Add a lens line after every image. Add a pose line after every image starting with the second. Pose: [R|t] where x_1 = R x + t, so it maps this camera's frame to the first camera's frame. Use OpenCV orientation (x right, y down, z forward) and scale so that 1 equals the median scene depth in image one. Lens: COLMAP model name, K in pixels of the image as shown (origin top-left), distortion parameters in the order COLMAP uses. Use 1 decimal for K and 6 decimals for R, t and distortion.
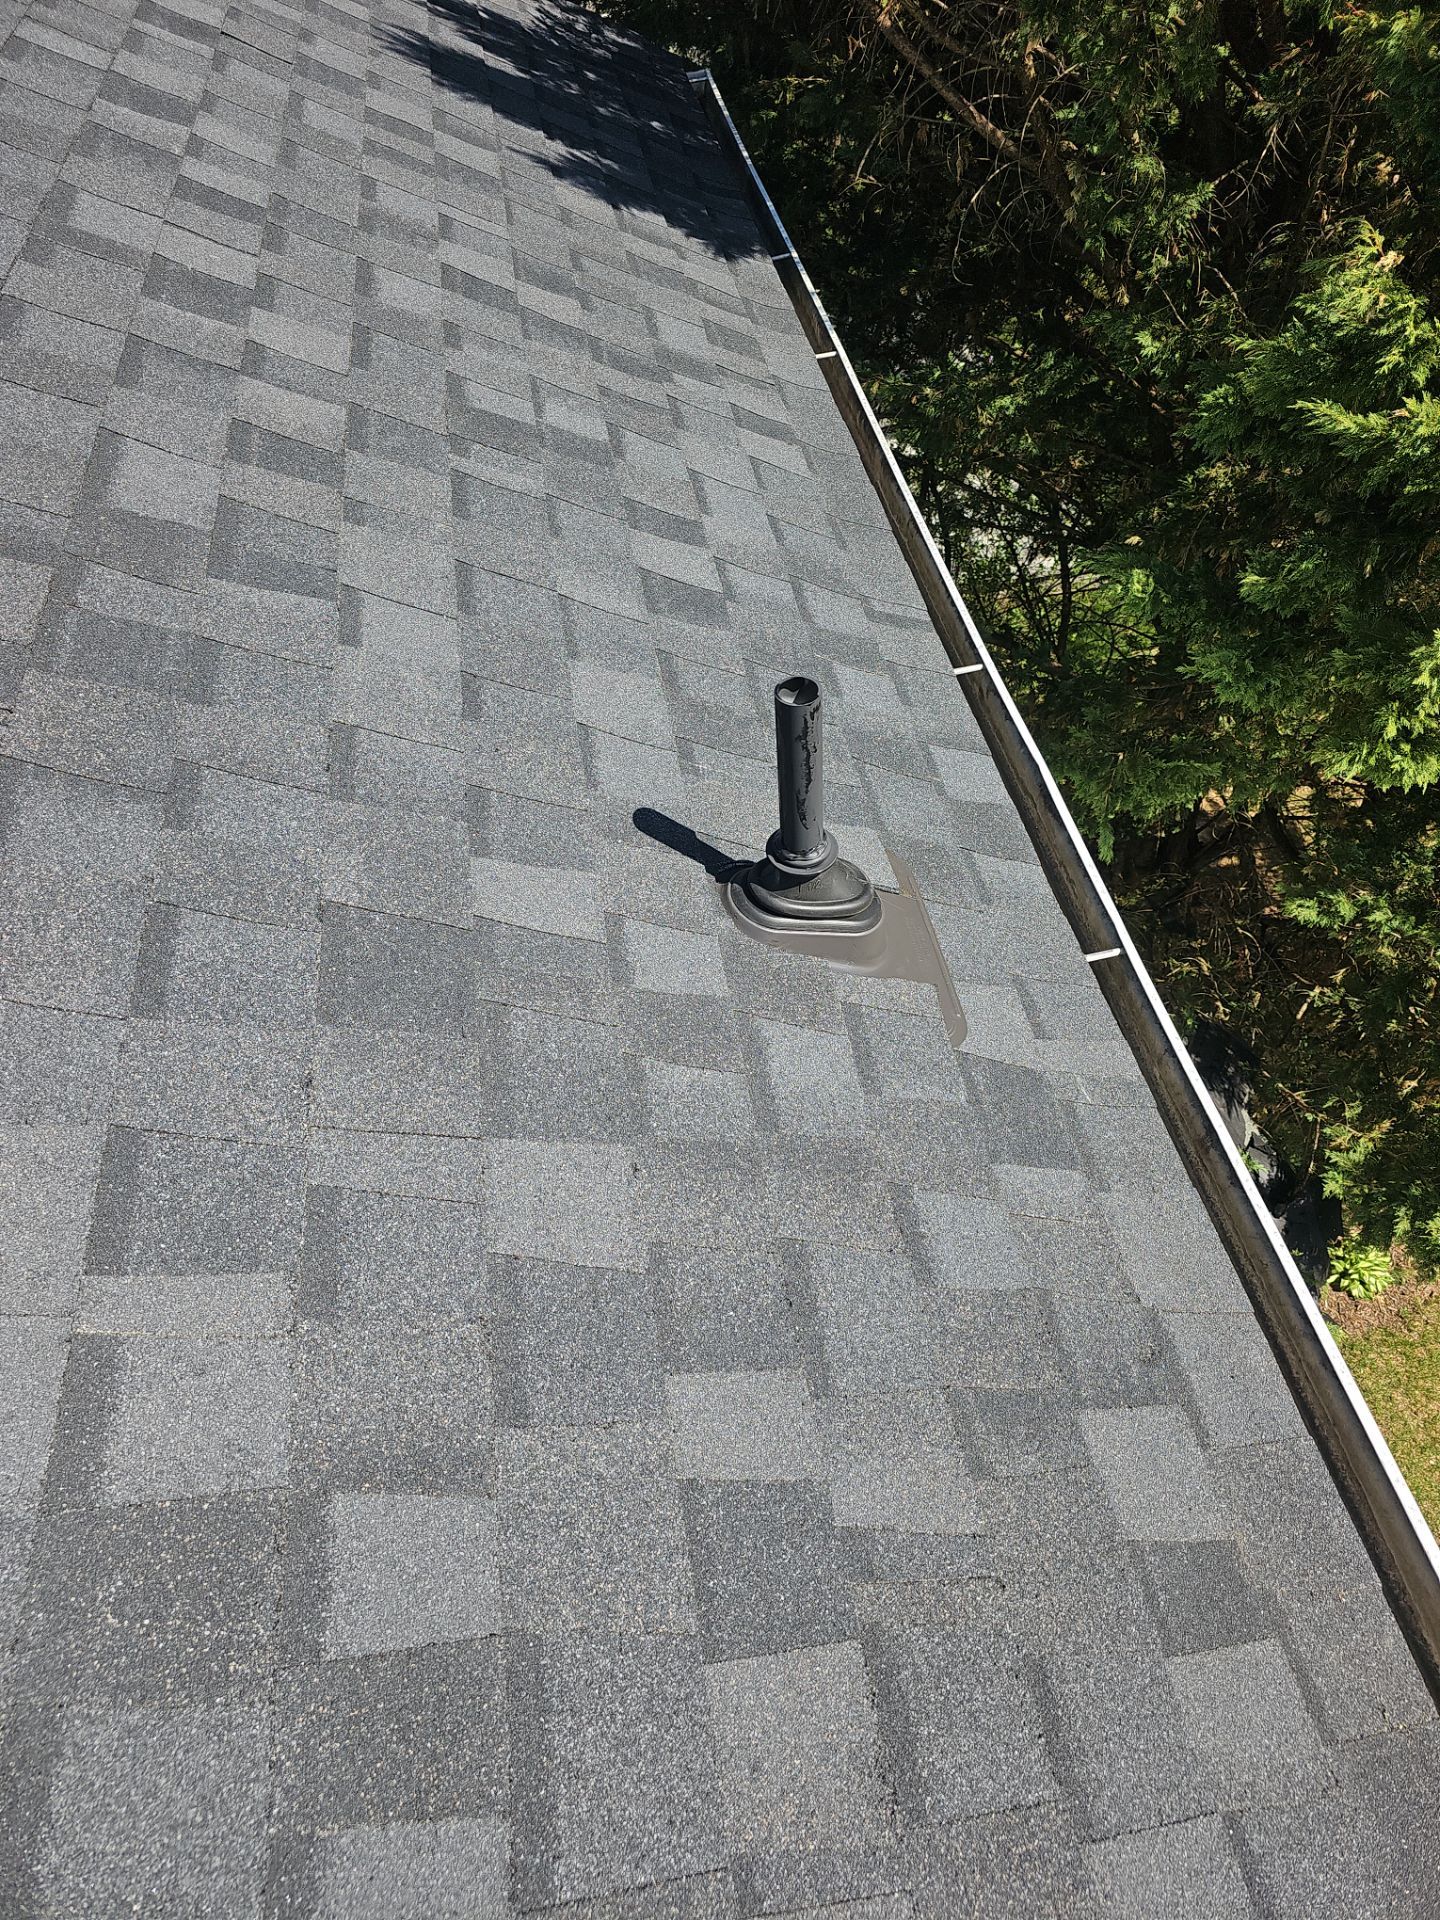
lens RADIAL K [[1281.1, 0, 720.0], [0, 1281.1, 960.0], [0, 0, 1]] dist [0.064378, -0.055369]
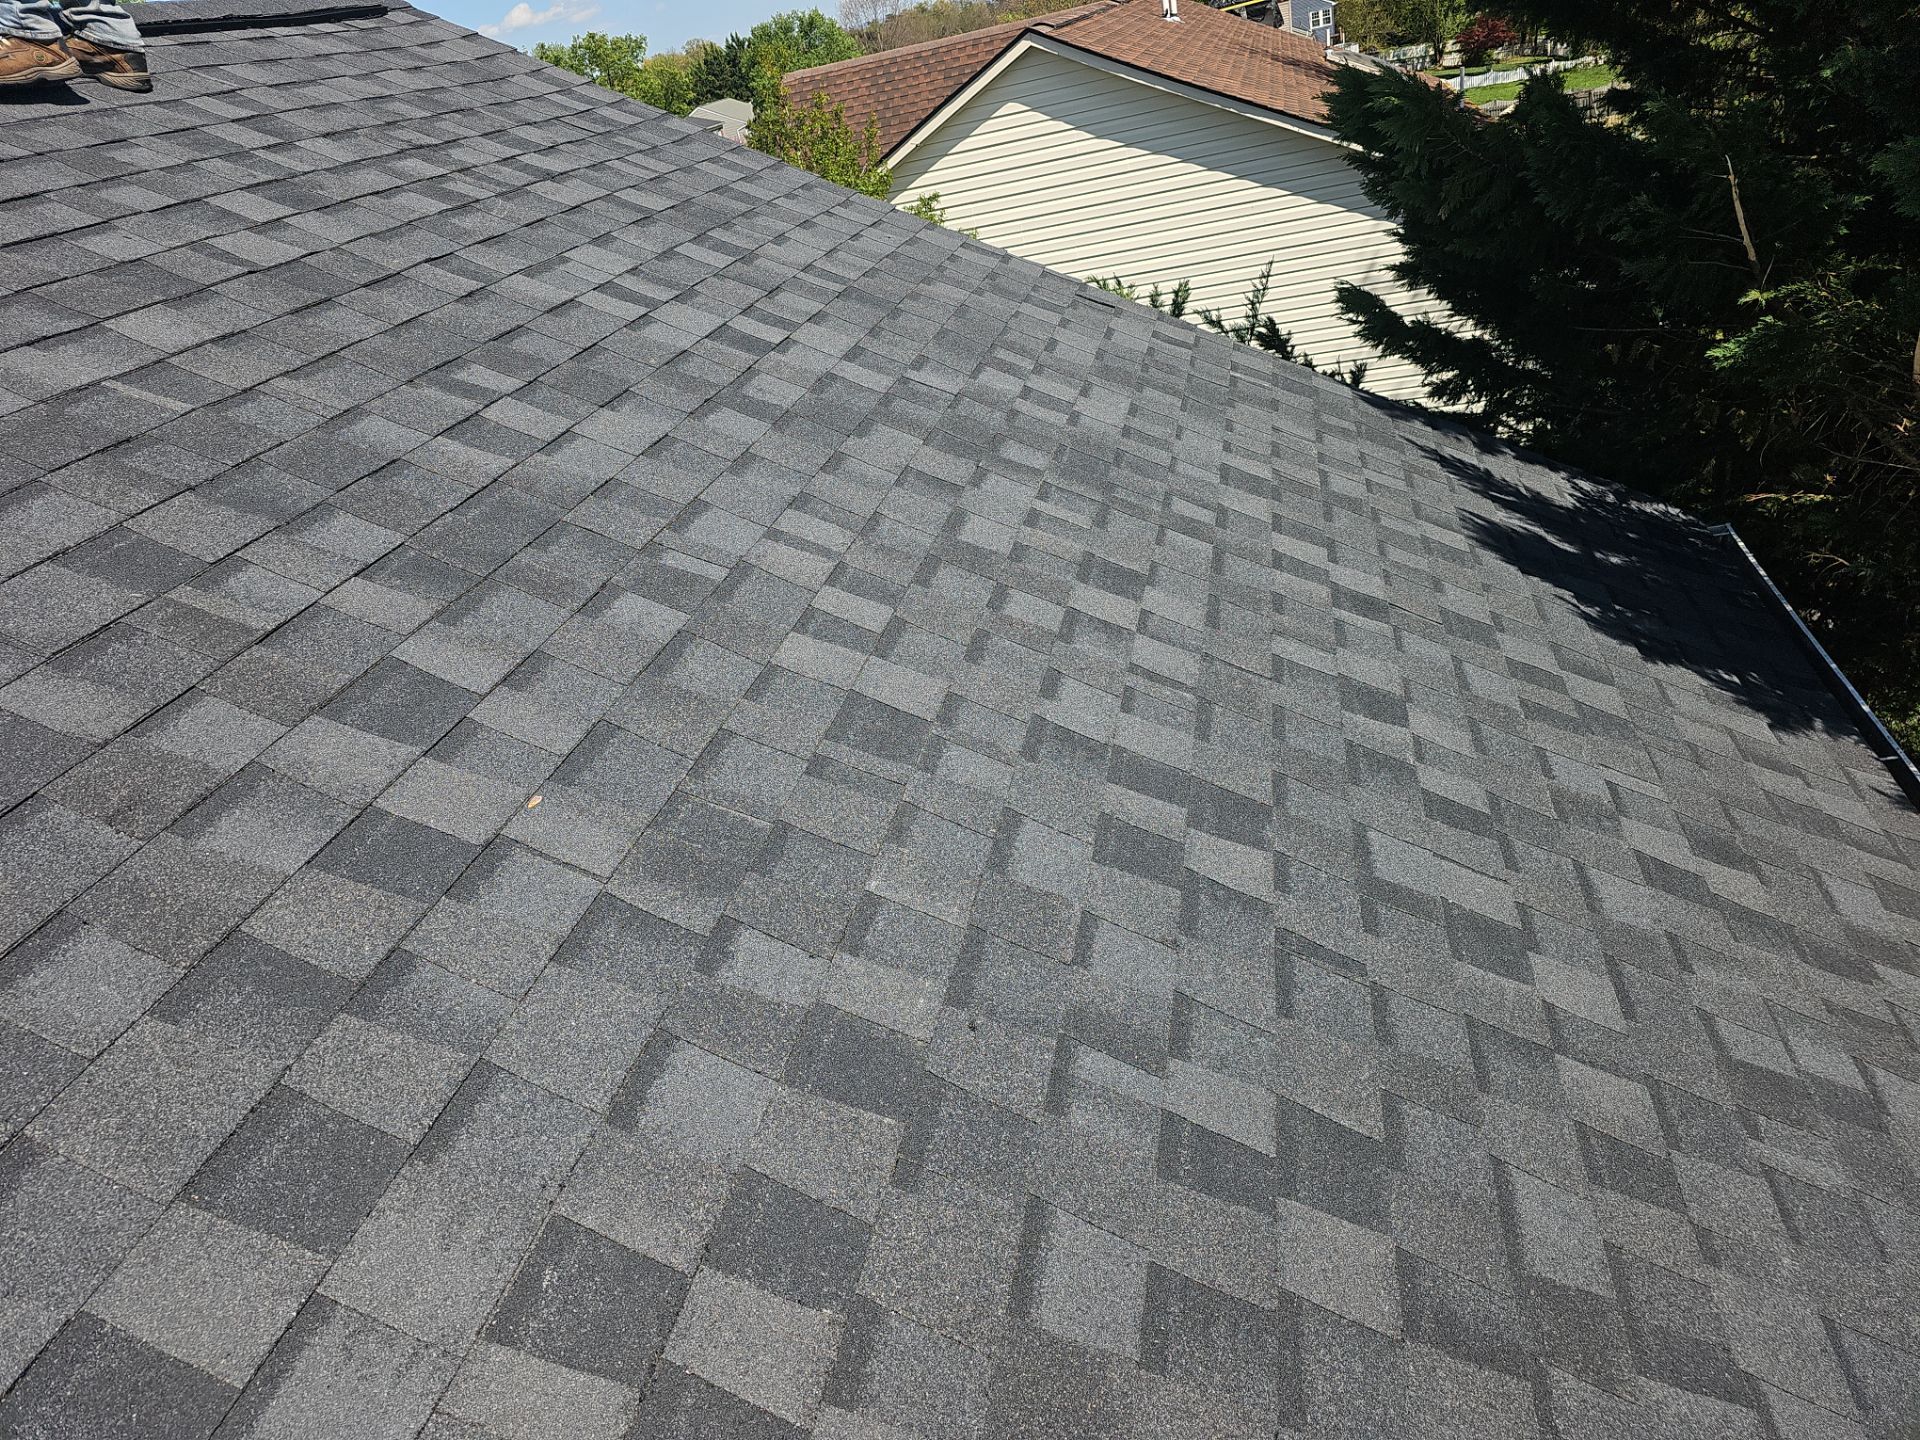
lens RADIAL K [[1266.0, 0, 960.0], [0, 1266.0, 720.0], [0, 0, 1]] dist [0.051026, -0.044347]
pose [[0.910682, 0.077644, -0.405745, -0.269241], [-0.209293, 0.933515, -0.291113, -0.195498], [0.356166, 0.350031, 0.866386, -0.122127]]
